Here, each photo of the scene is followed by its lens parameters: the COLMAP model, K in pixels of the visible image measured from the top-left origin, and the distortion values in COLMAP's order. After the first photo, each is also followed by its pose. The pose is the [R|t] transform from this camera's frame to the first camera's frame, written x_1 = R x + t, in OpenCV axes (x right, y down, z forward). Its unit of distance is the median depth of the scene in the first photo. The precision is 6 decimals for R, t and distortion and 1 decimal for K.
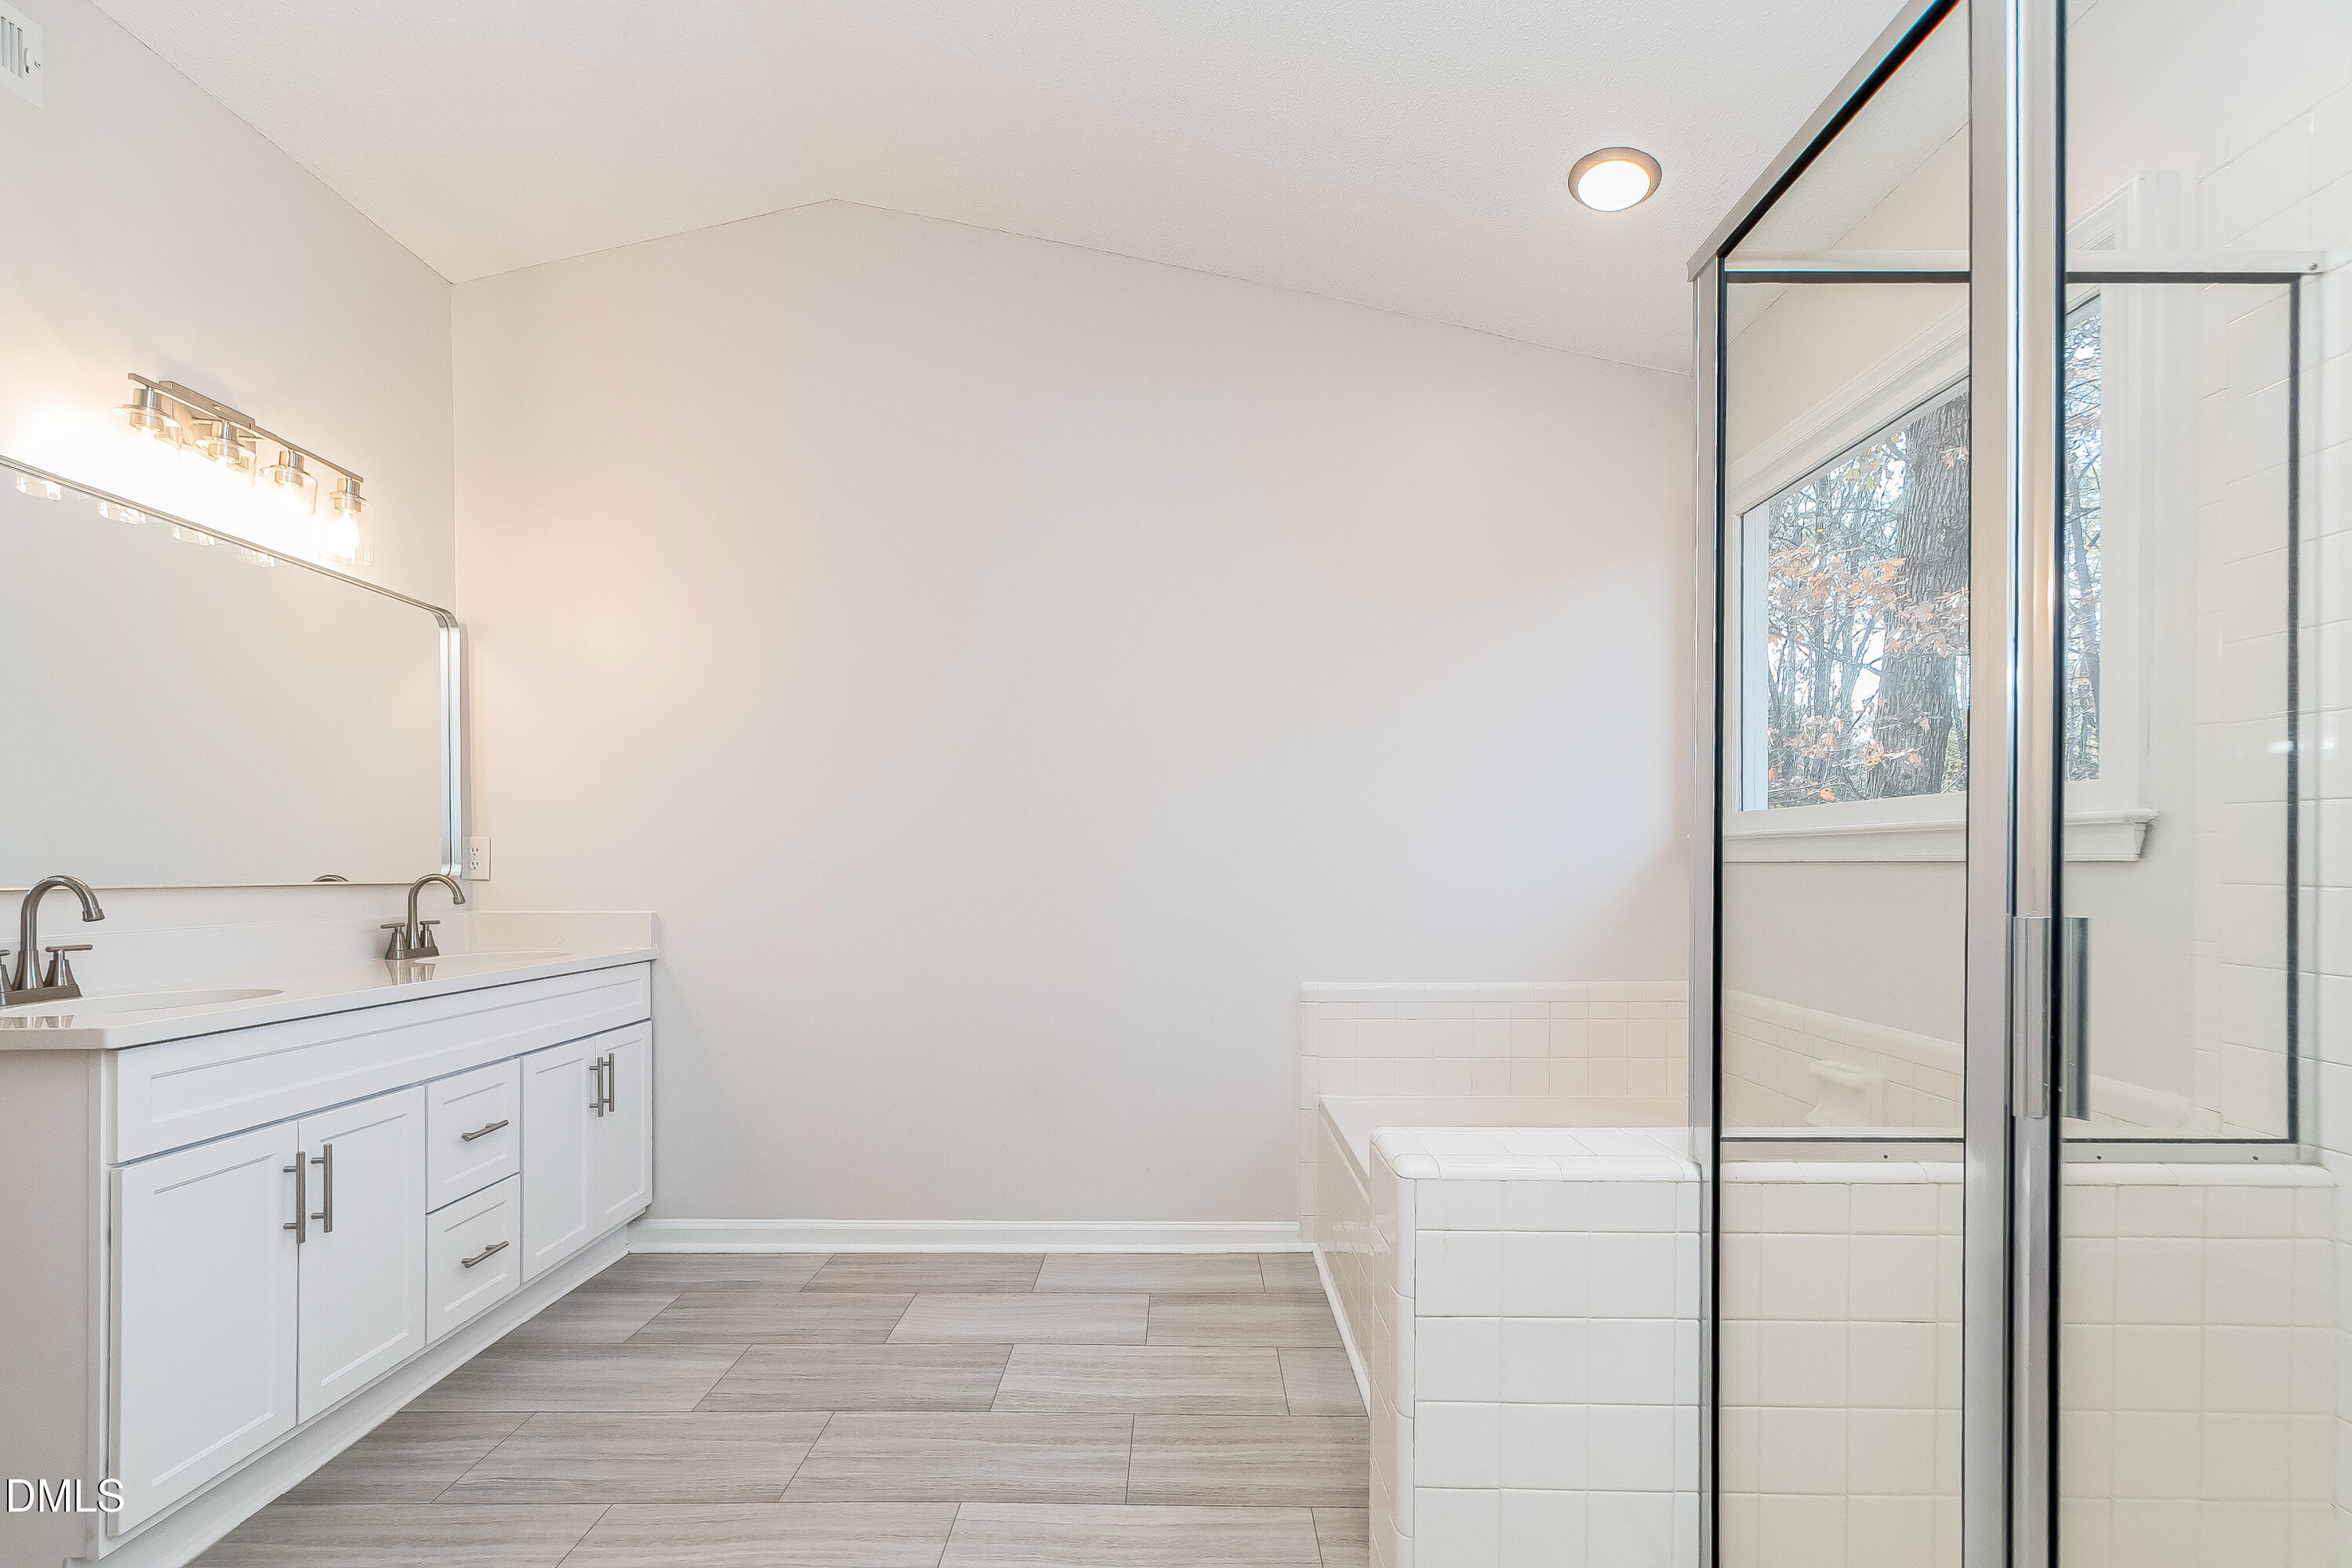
lens RADIAL K [[1045.6, 0, 1170.2], [0, 1045.6, 849.9], [0, 0, 1]] dist [0.002451, 0.000306]
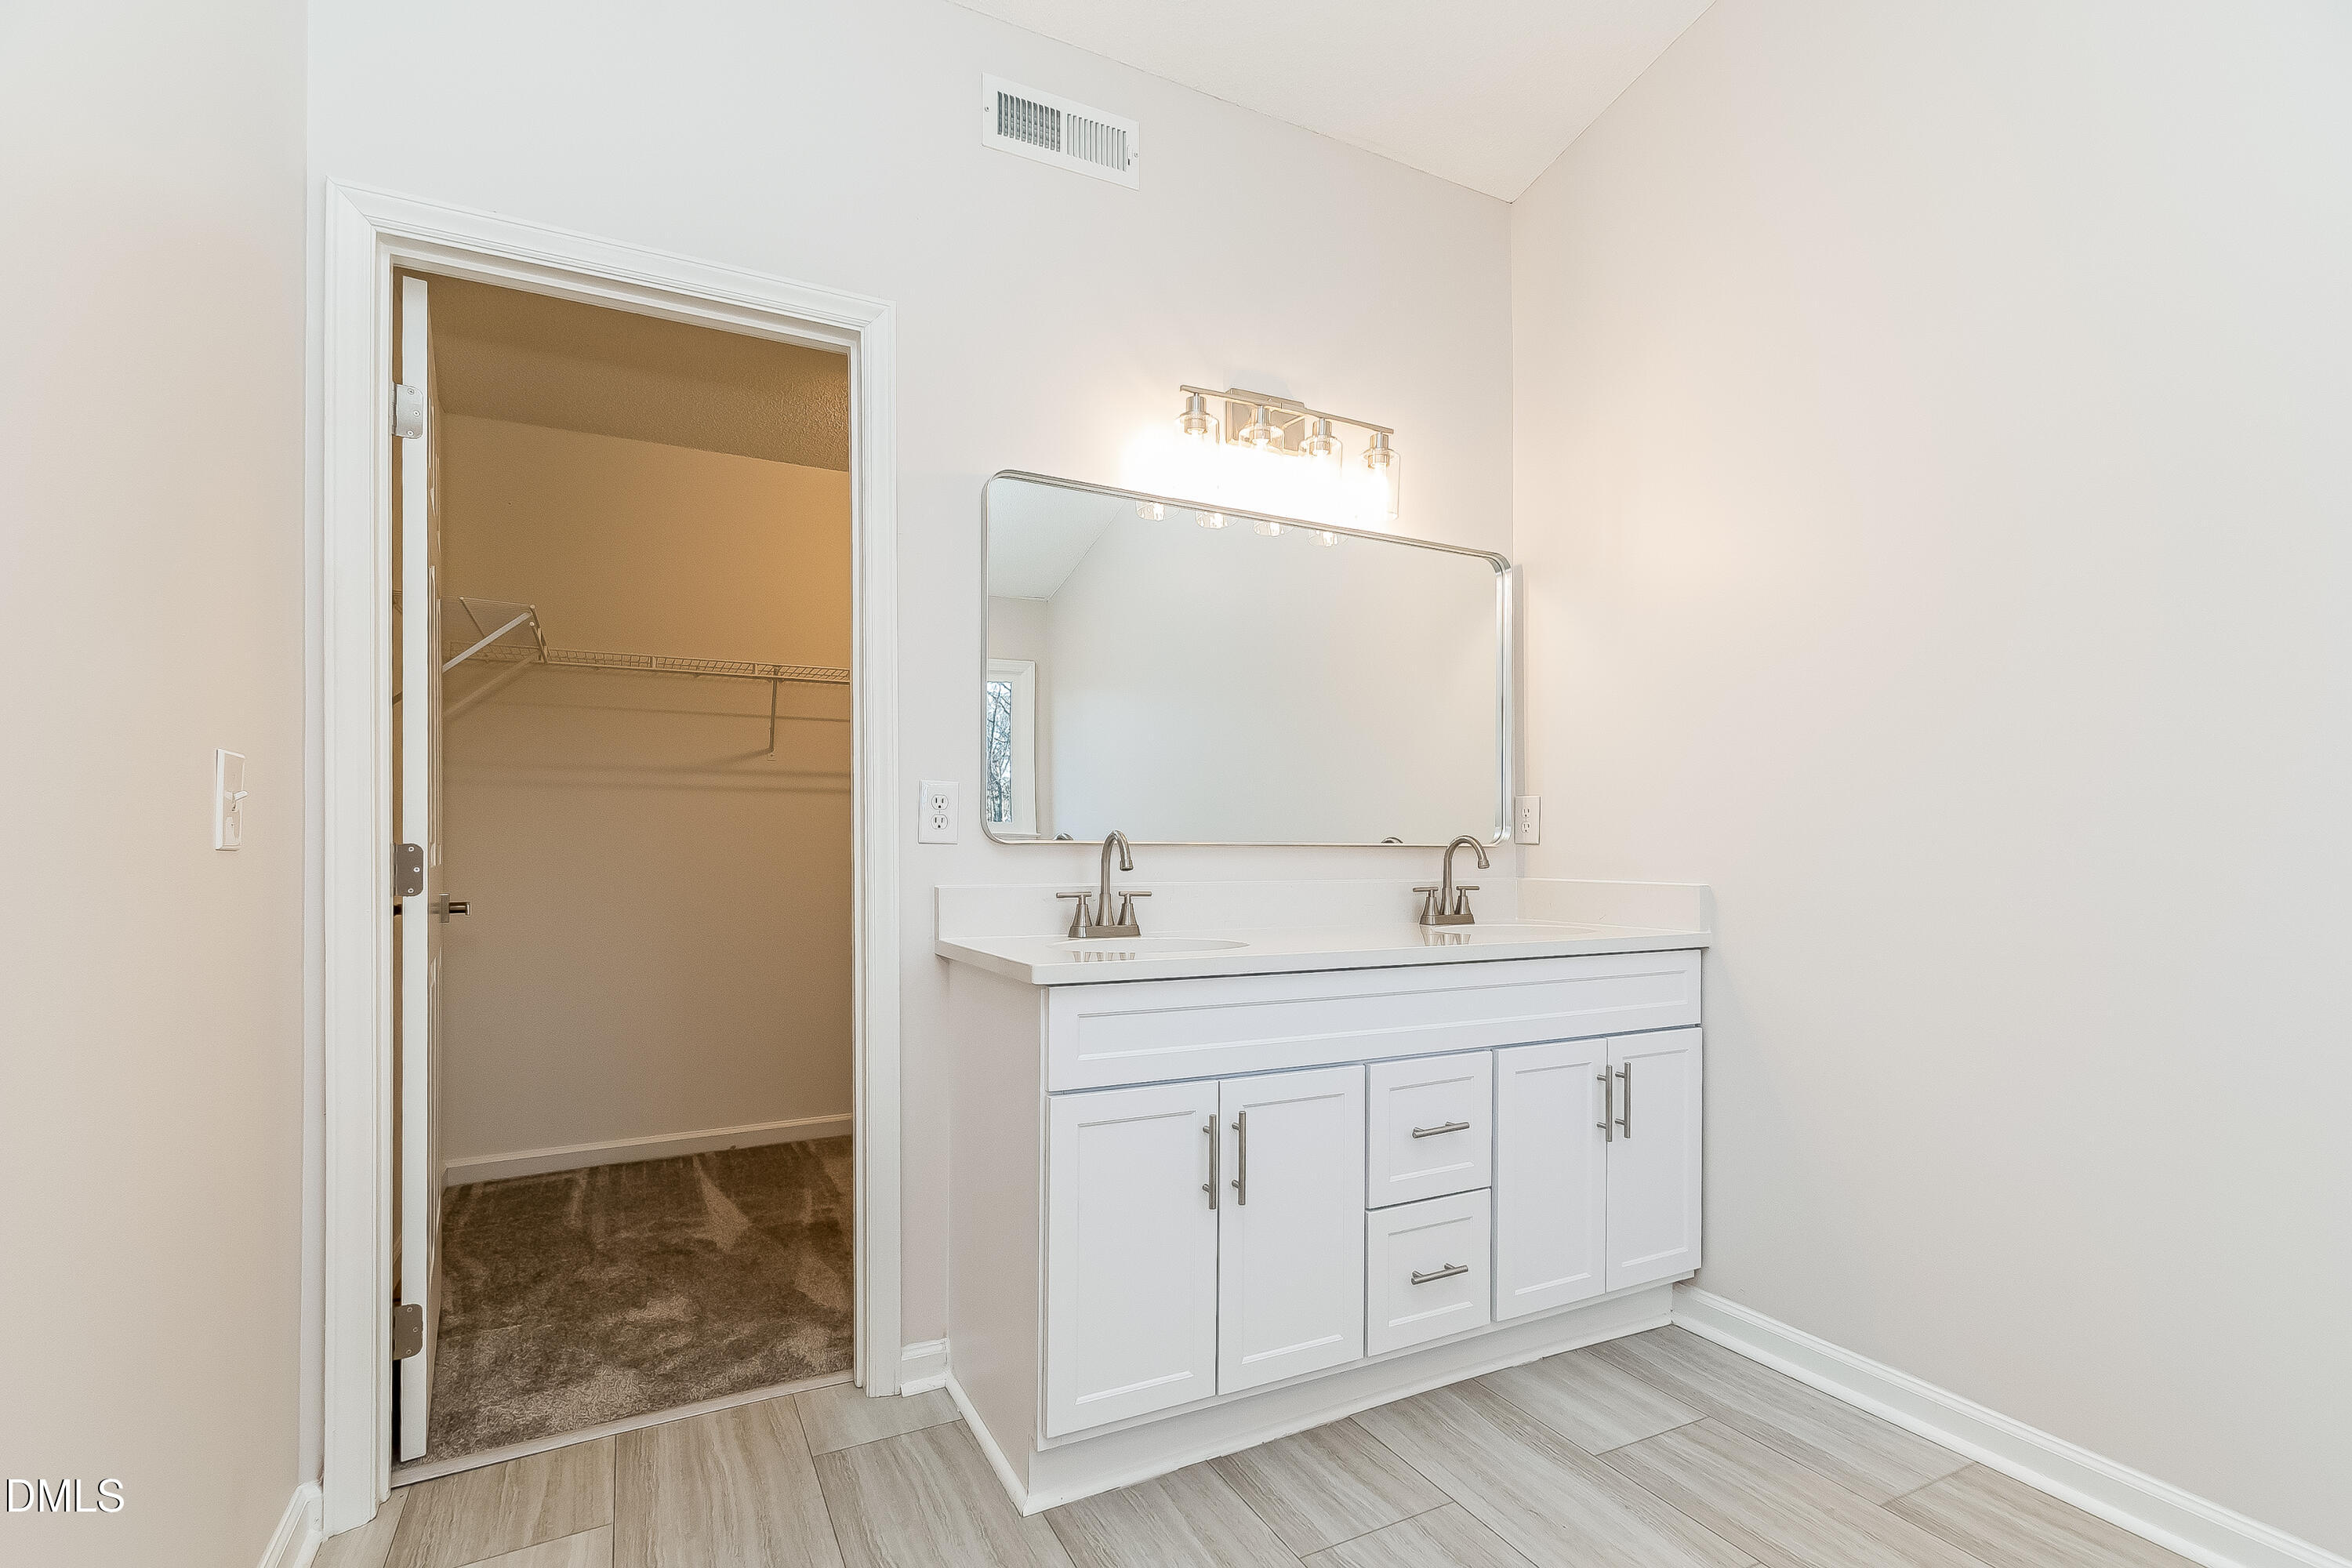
lens RADIAL K [[1045.6, 0, 1170.2], [0, 1045.6, 849.9], [0, 0, 1]] dist [0.002451, 0.000306]
pose [[0.460833, 0.003624, -0.887479, 0.000098], [0.011949, 0.999876, 0.010288, 0.026425], [0.887406, -0.015346, 0.460732, 0.385171]]
